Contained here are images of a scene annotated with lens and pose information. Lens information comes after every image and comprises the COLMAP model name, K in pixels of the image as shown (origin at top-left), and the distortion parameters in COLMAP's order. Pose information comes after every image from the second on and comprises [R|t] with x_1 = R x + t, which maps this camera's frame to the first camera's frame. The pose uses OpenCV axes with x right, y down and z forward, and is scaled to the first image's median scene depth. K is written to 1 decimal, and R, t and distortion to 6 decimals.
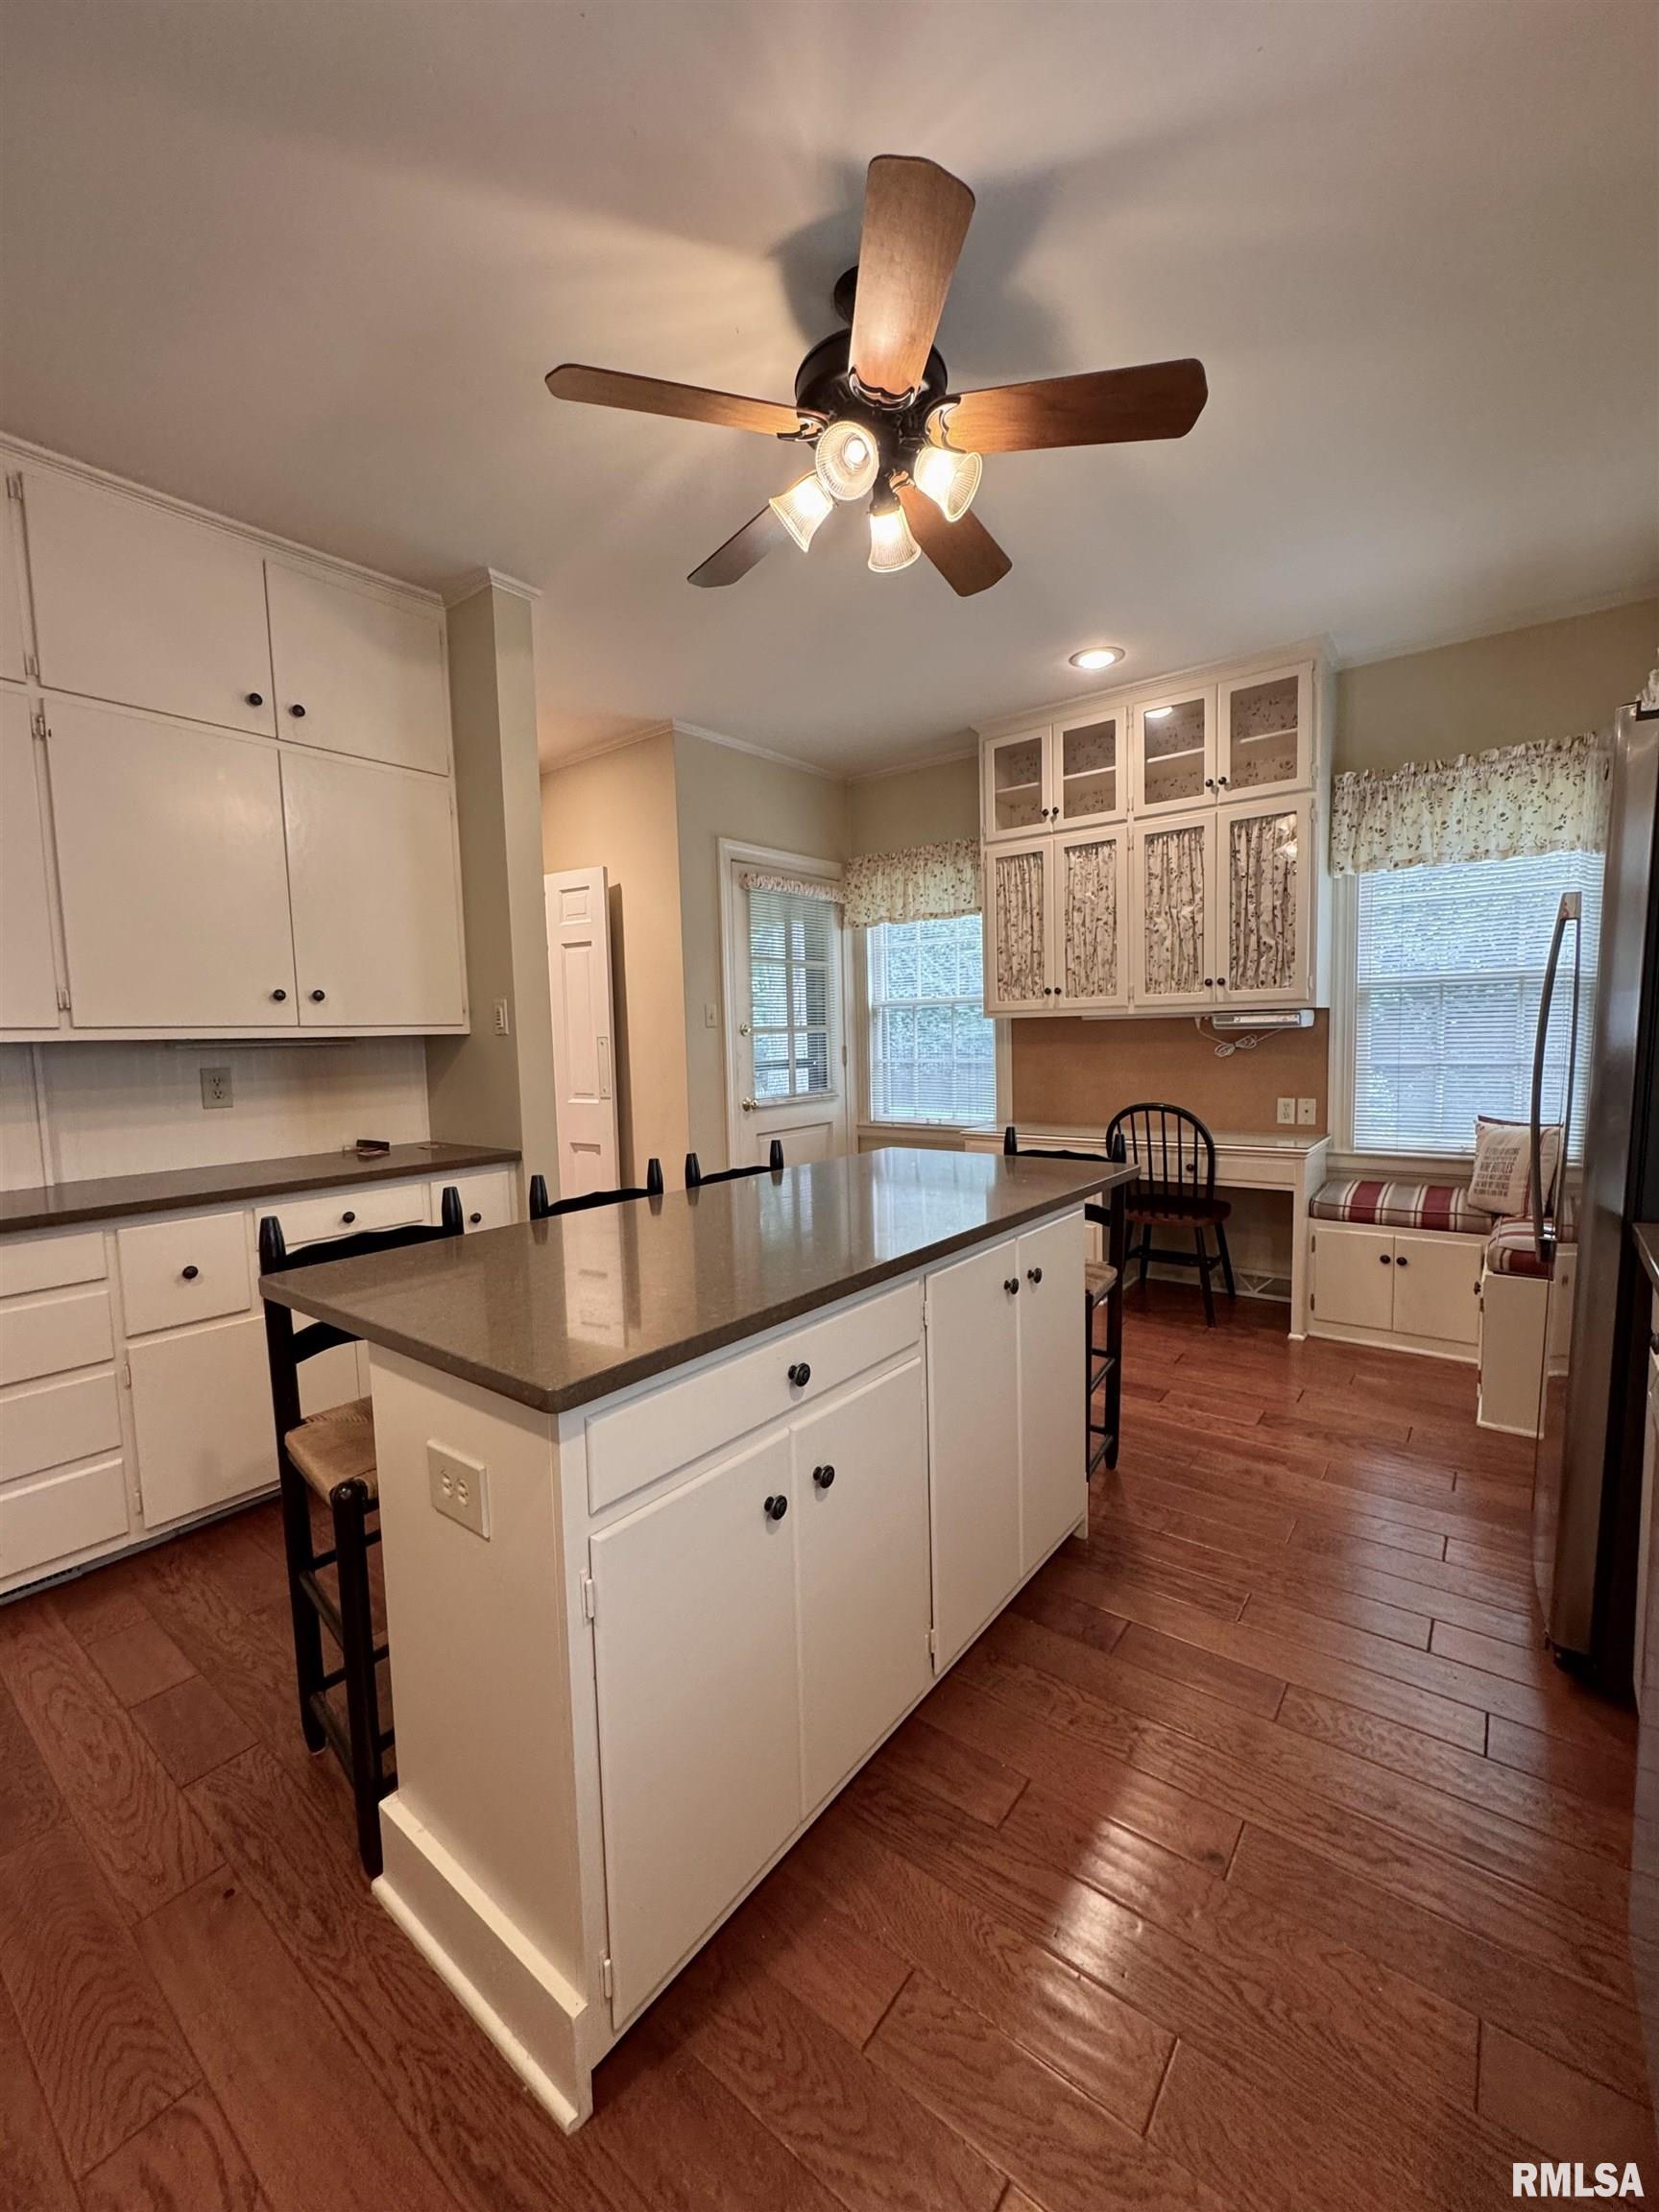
lens RADIAL K [[884.1, 0, 830.6], [0, 884.1, 1104.2], [0, 0, 1]] dist [-0.001867, -0.000169]
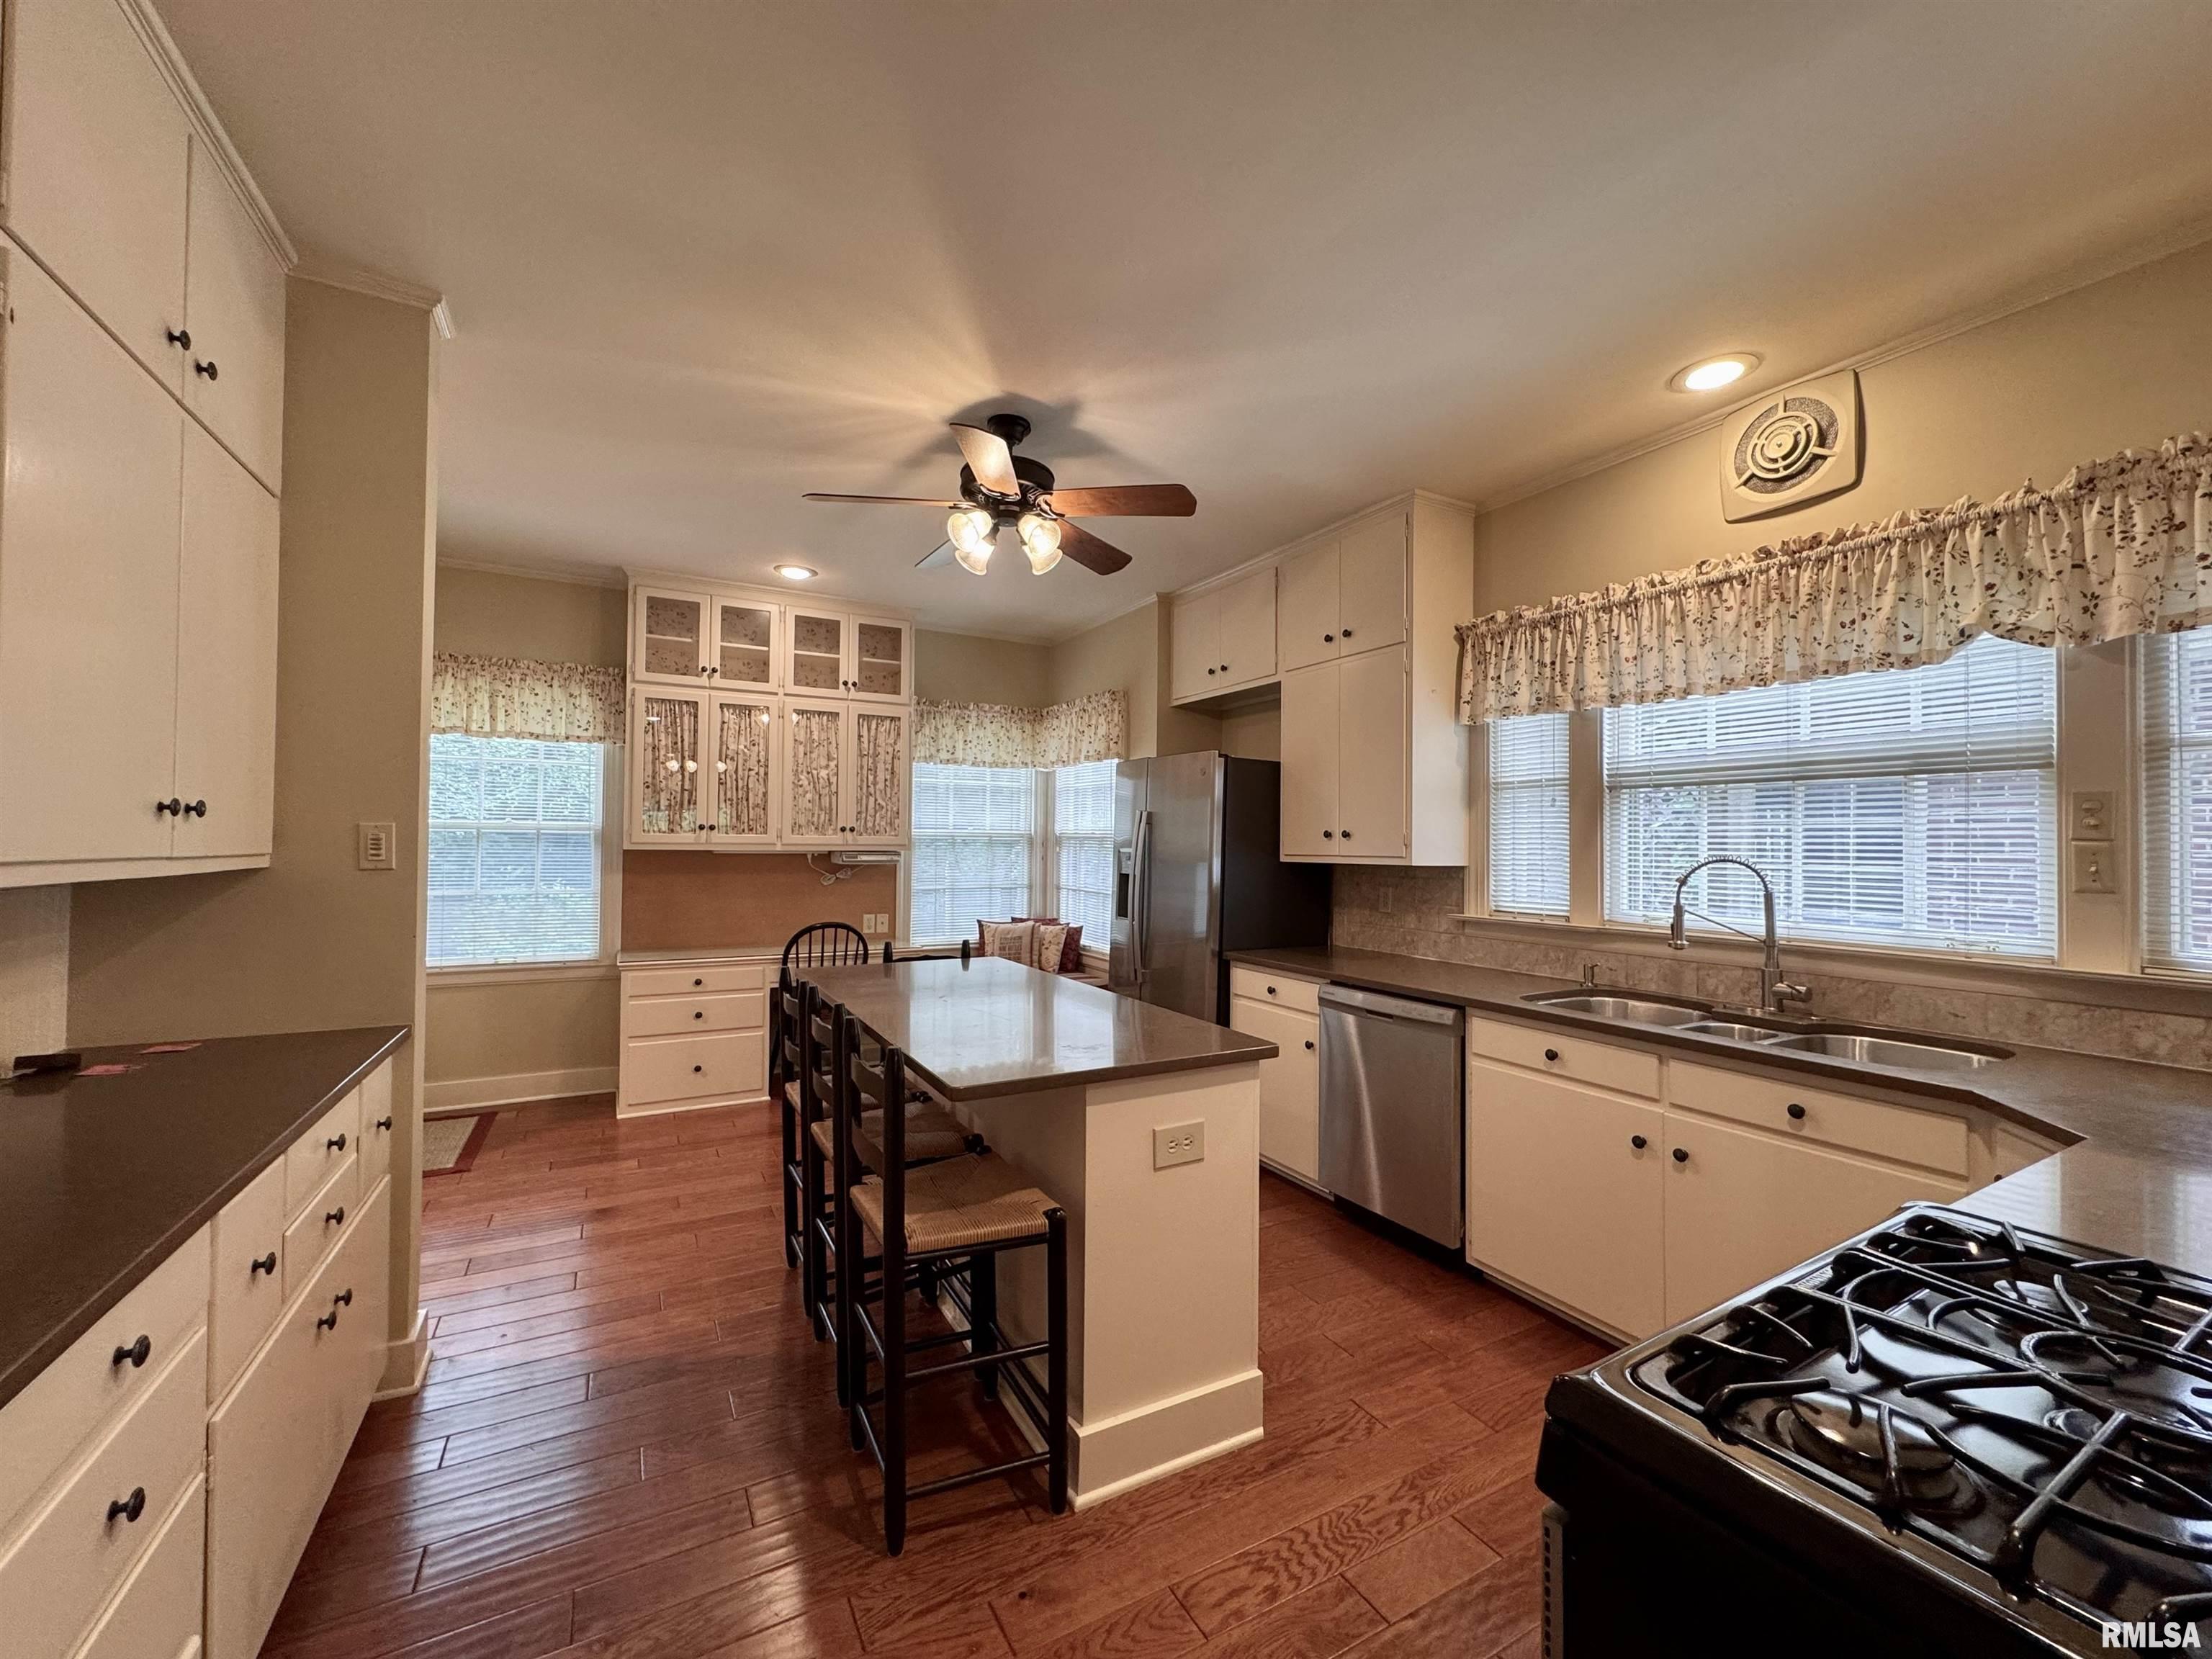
lens RADIAL K [[882.0, 0, 1106.0], [0, 882.0, 829.5], [0, 0, 1]] dist [-0.002300, 0.000104]
pose [[0.396569, 0.045223, 0.916890, -0.628745], [0.053538, 0.995947, -0.072278, -0.020536], [-0.916442, 0.077751, 0.392540, 0.118496]]
